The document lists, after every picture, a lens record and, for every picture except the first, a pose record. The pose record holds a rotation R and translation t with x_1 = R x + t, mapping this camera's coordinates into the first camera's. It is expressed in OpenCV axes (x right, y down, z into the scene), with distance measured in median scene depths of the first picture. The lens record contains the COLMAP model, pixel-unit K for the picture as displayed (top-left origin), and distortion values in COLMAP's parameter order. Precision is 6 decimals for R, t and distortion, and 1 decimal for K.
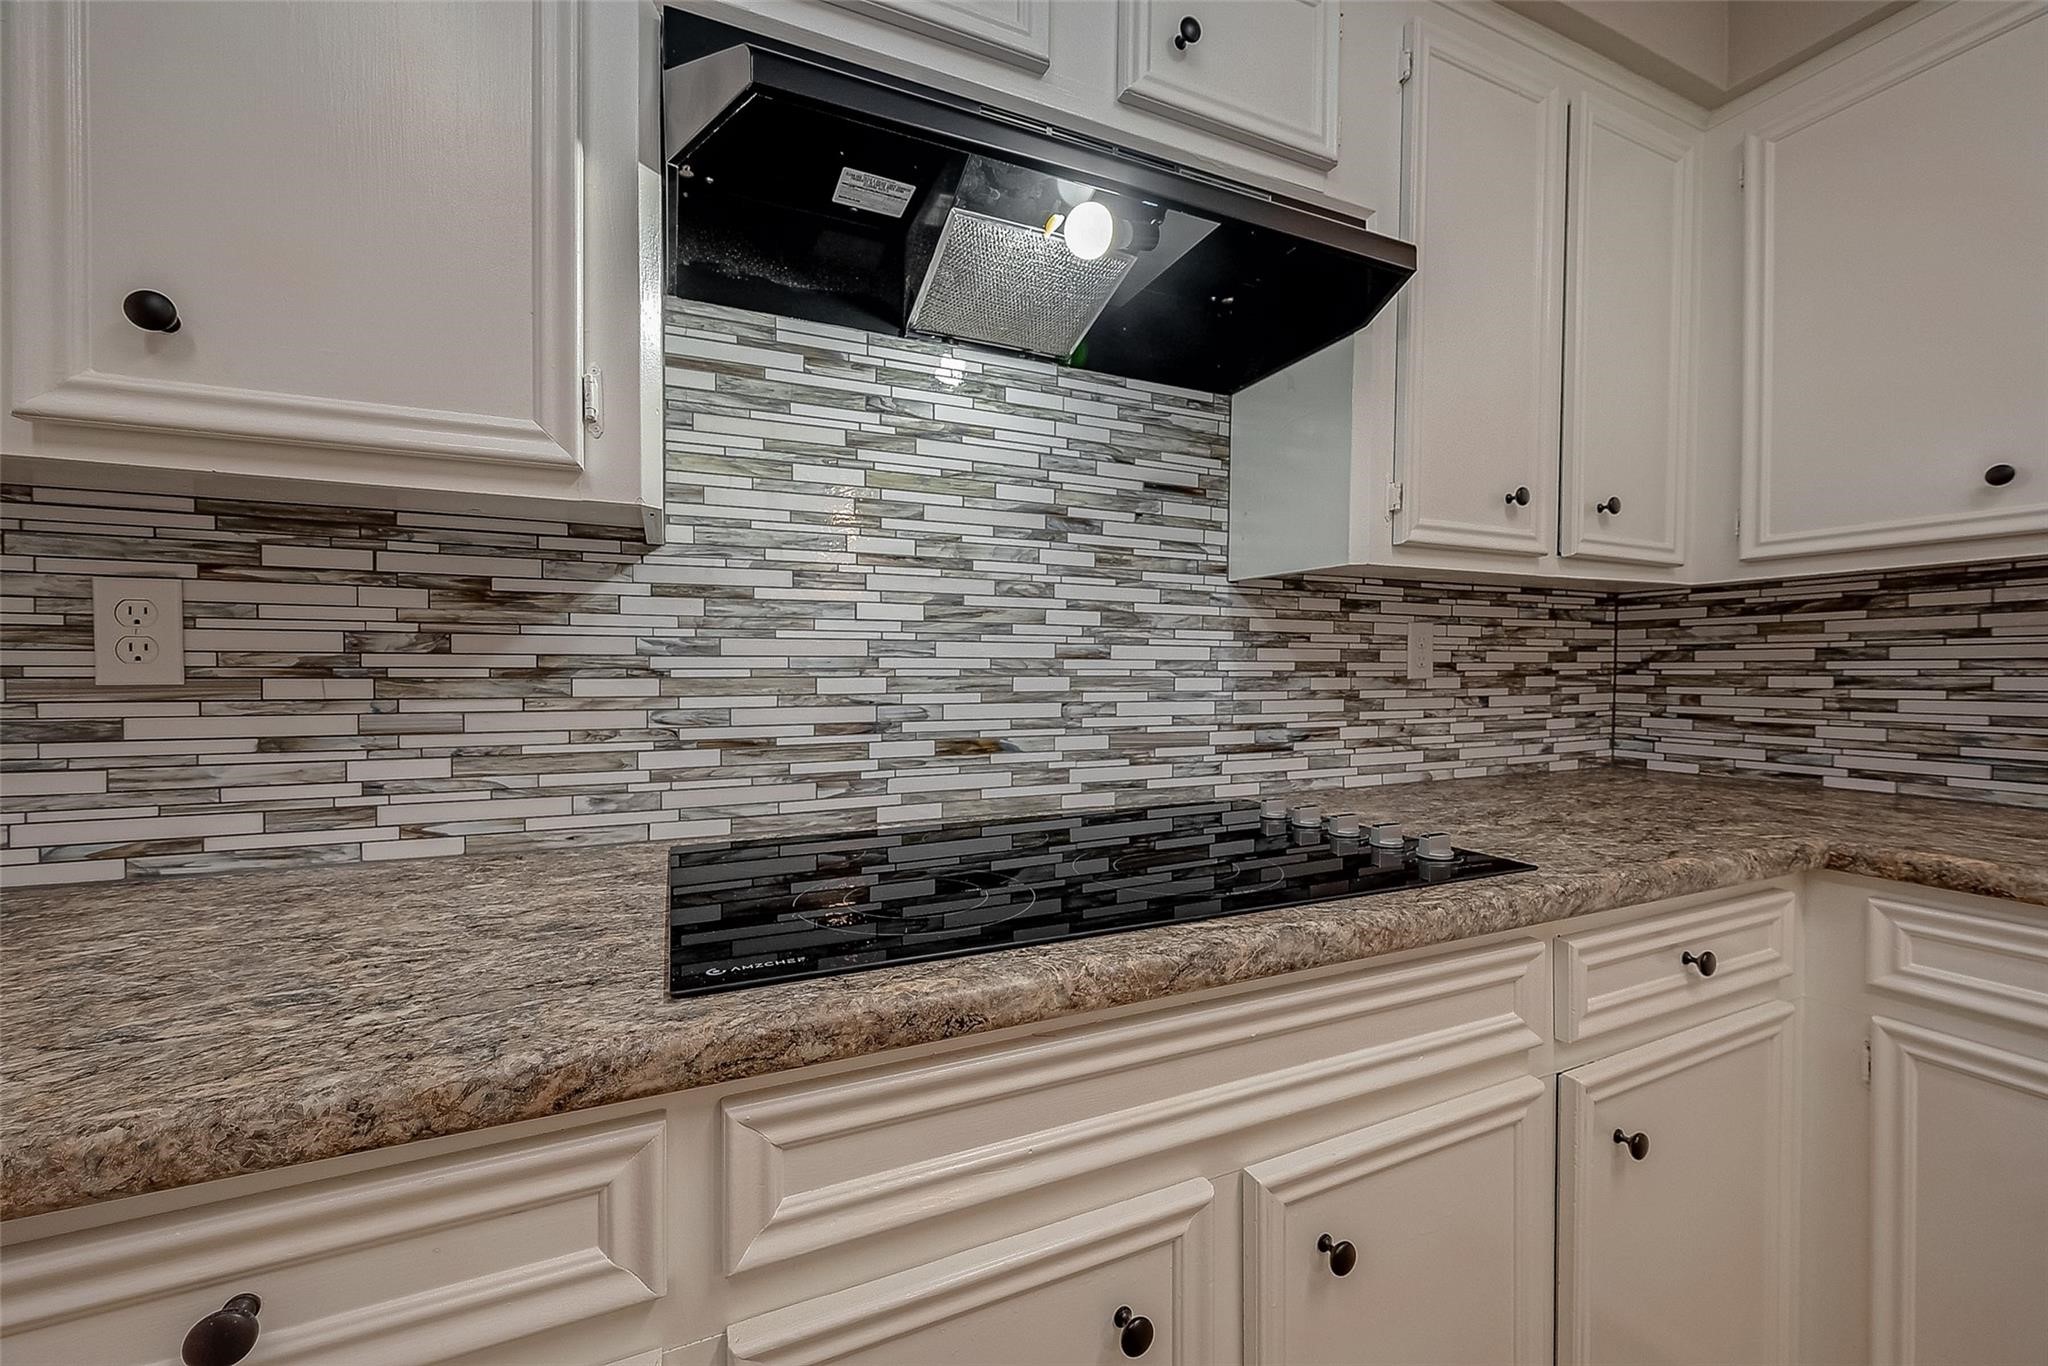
lens RADIAL K [[807.3, 0, 1024.5], [0, 807.3, 679.6], [0, 0, 1]] dist [0.000032, 0.000253]
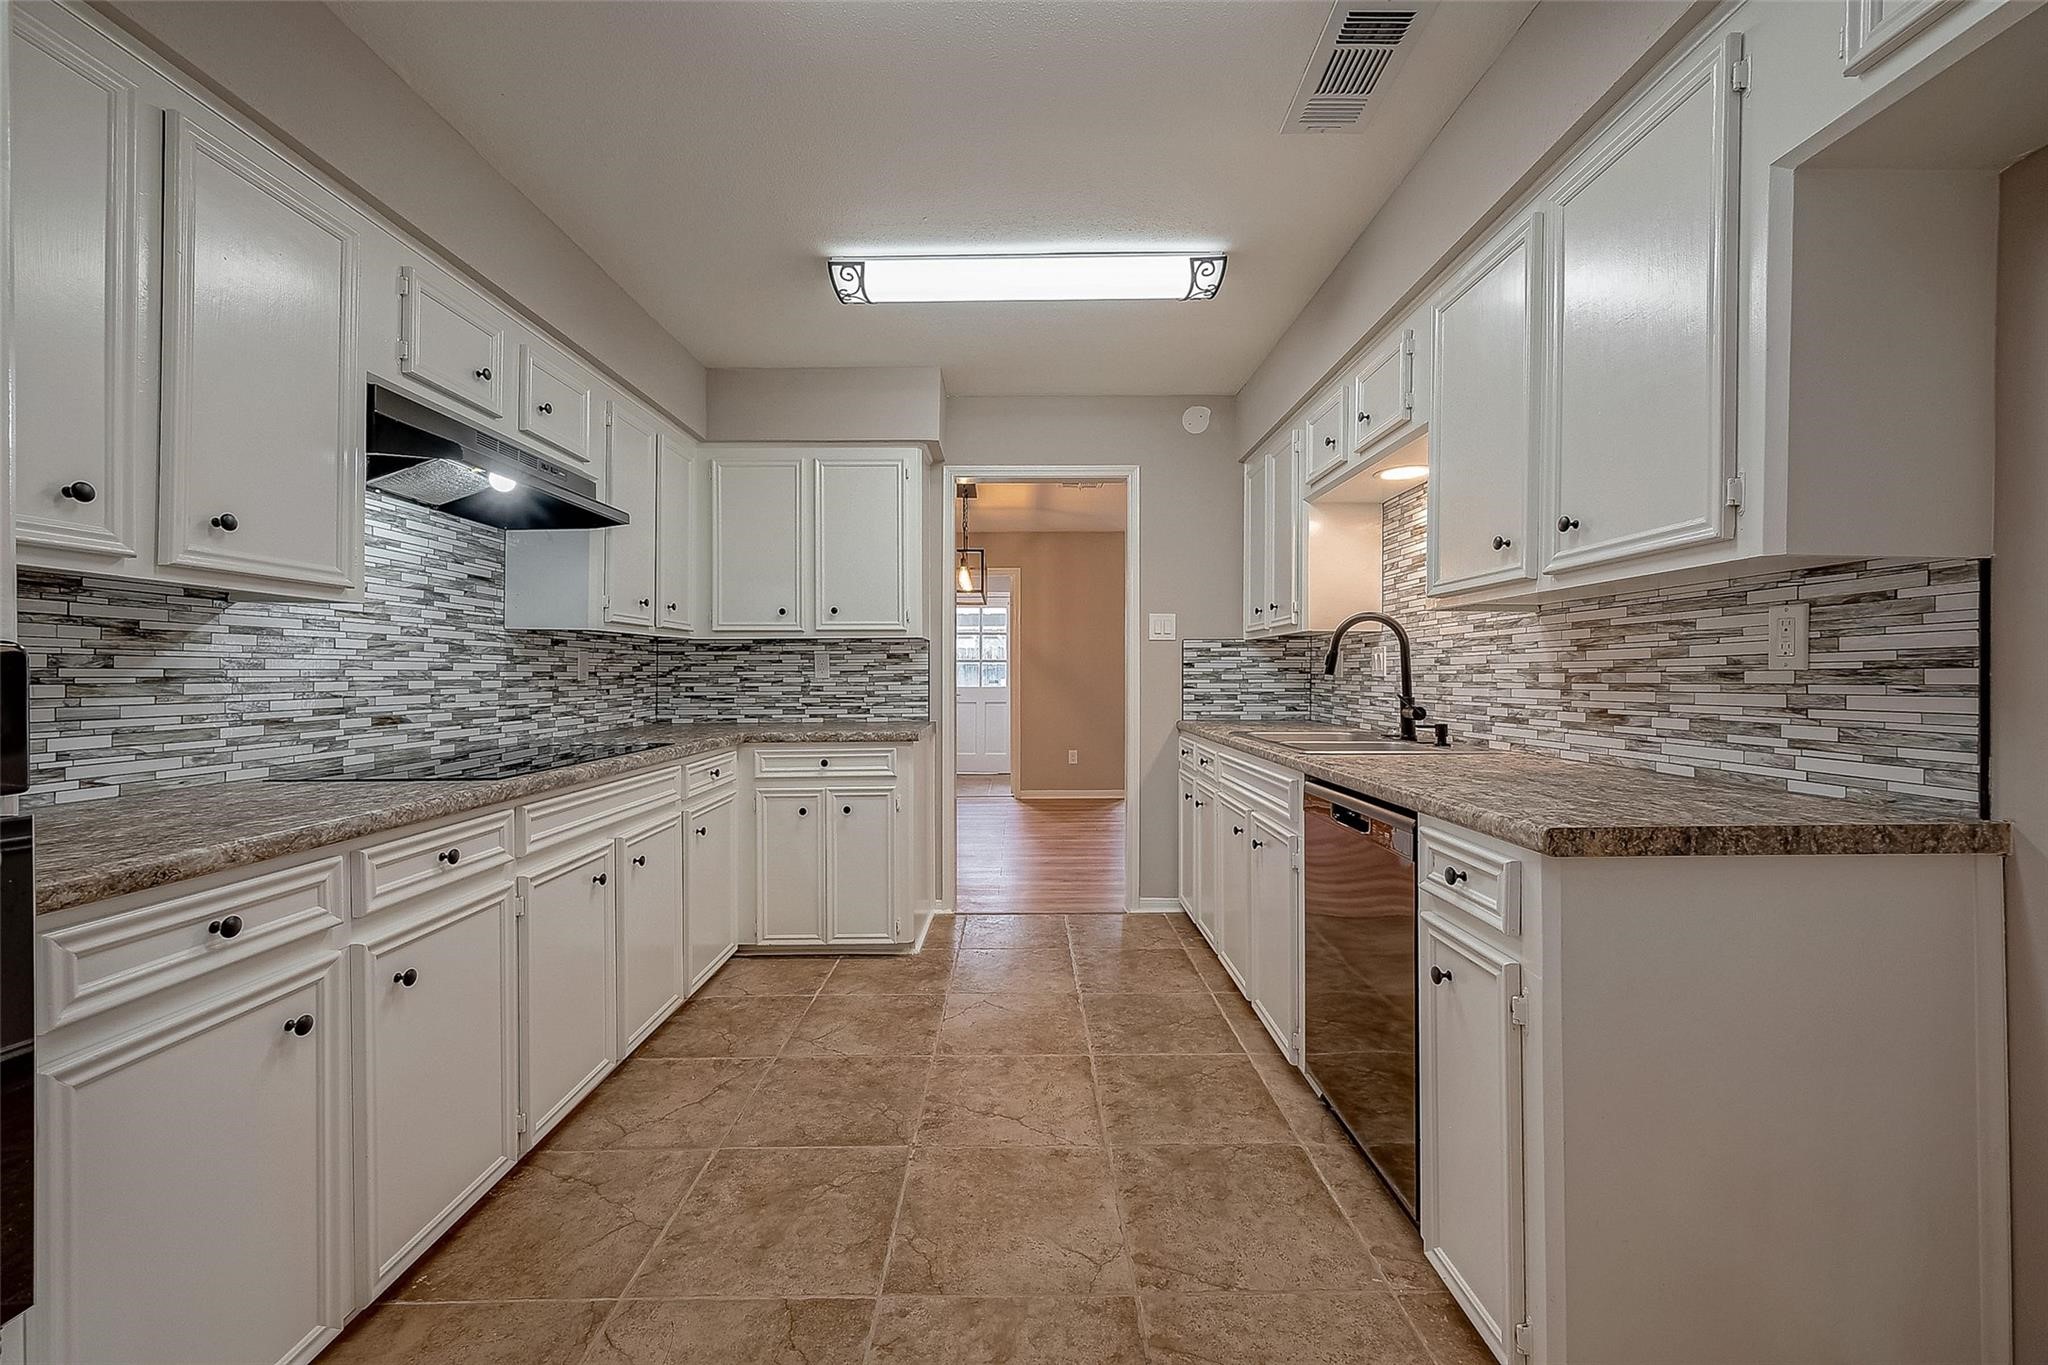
lens RADIAL K [[807.3, 0, 1021.3], [0, 807.3, 678.8], [0, 0, 1]] dist [0.000032, 0.000253]
pose [[0.408741, -0.007763, 0.912617, -1.081048], [0.014002, 0.999899, 0.002234, 0.007418], [-0.912543, 0.011865, 0.408809, -0.955772]]
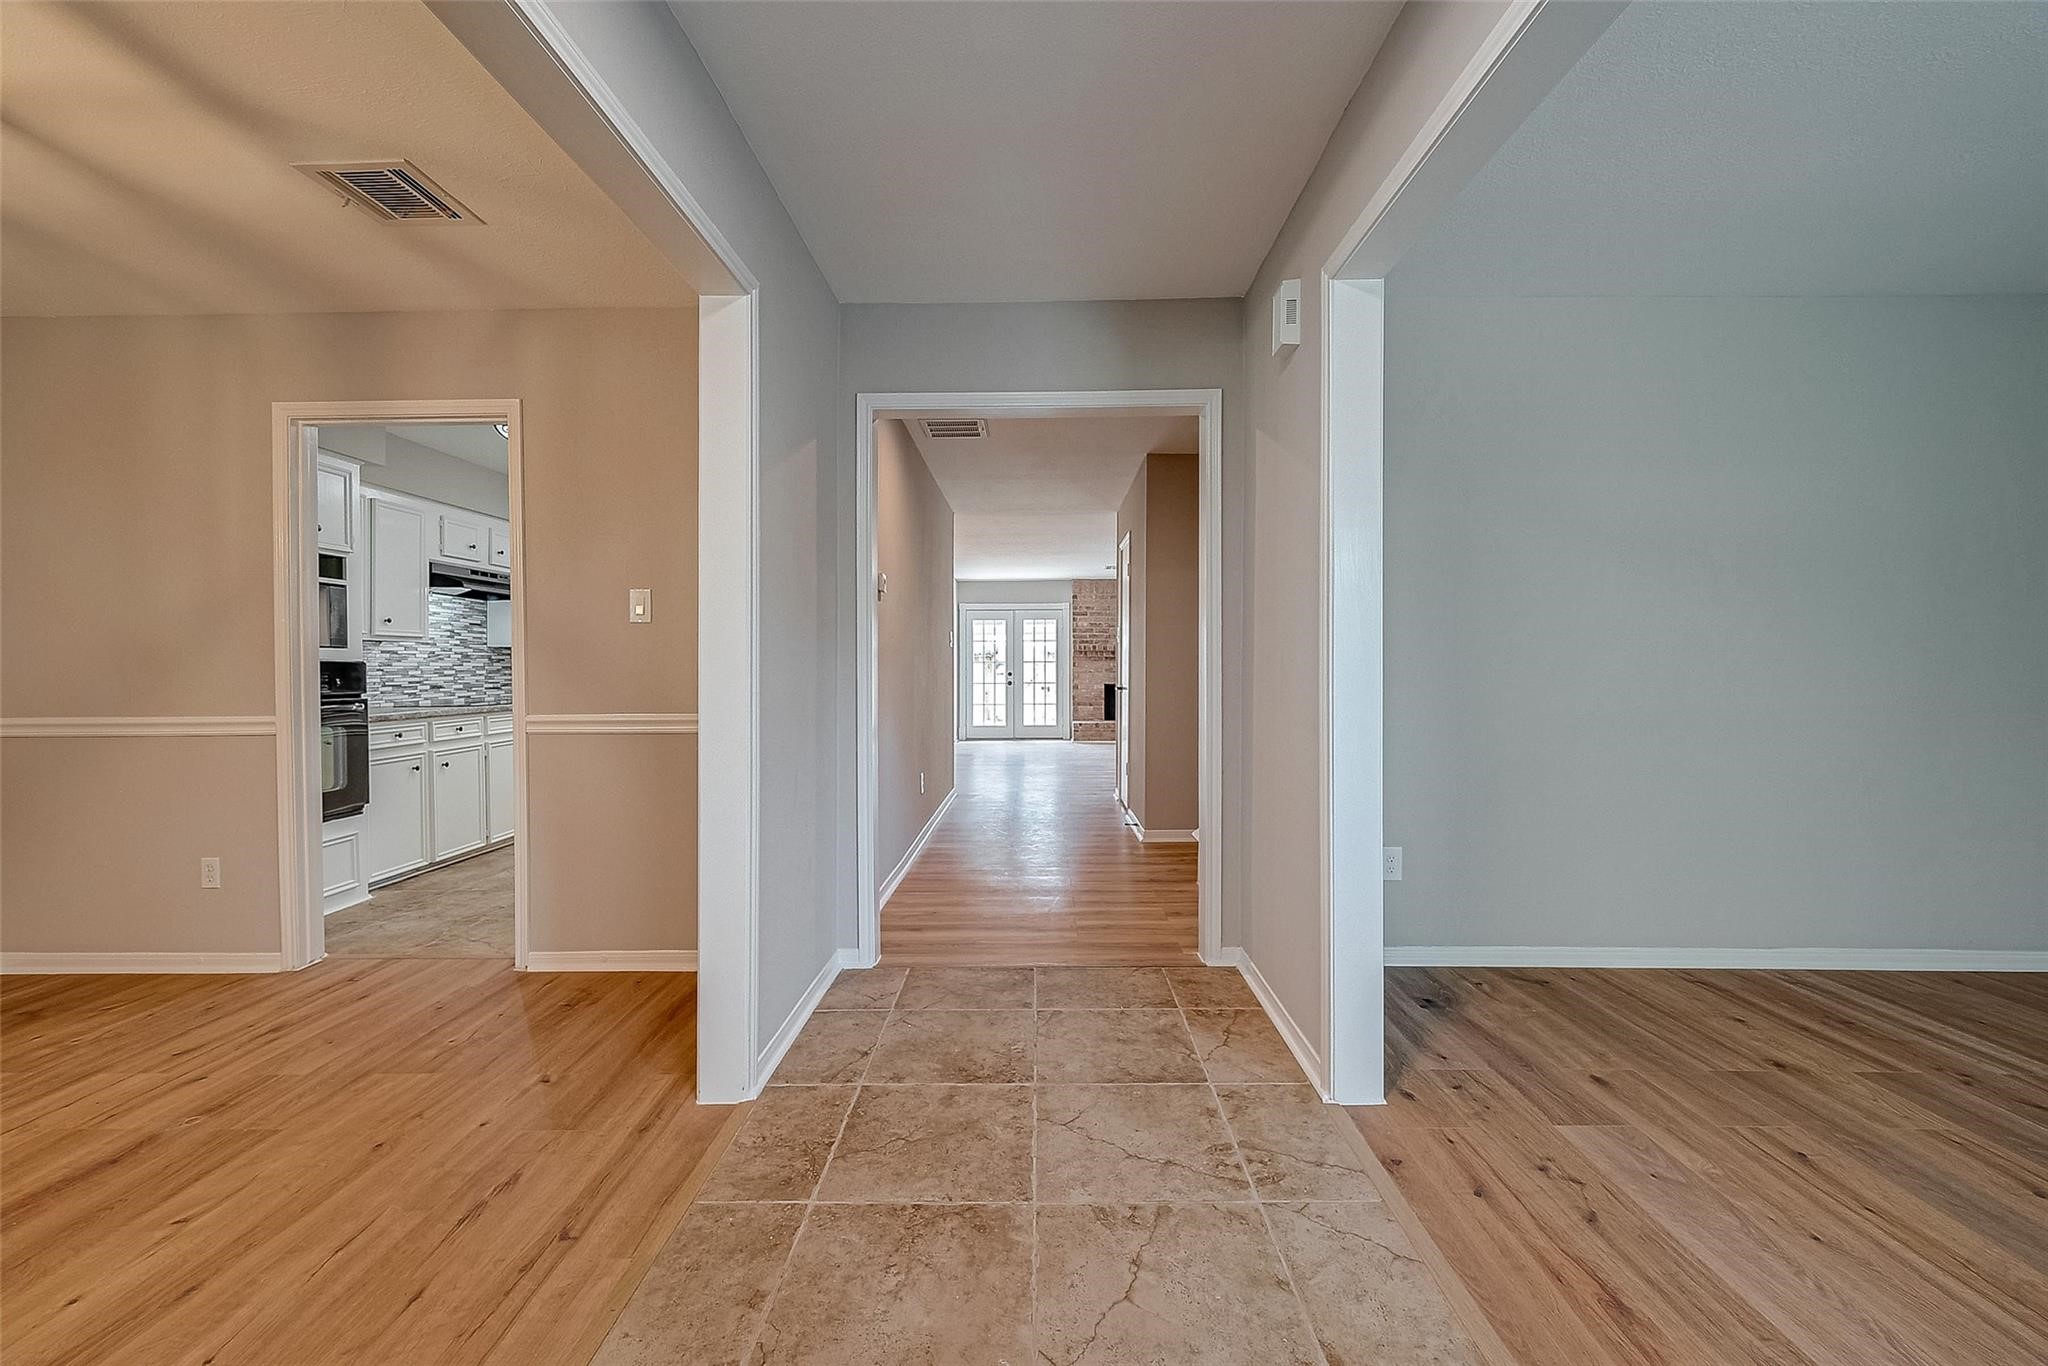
lens RADIAL K [[807.3, 0, 1019.4], [0, 807.3, 678.1], [0, 0, 1]] dist [0.000032, 0.000253]
pose [[0.431309, -0.018435, 0.902016, -2.505281], [0.017892, 0.999769, 0.011877, 0.039898], [-0.902027, 0.011016, 0.431539, -3.502870]]
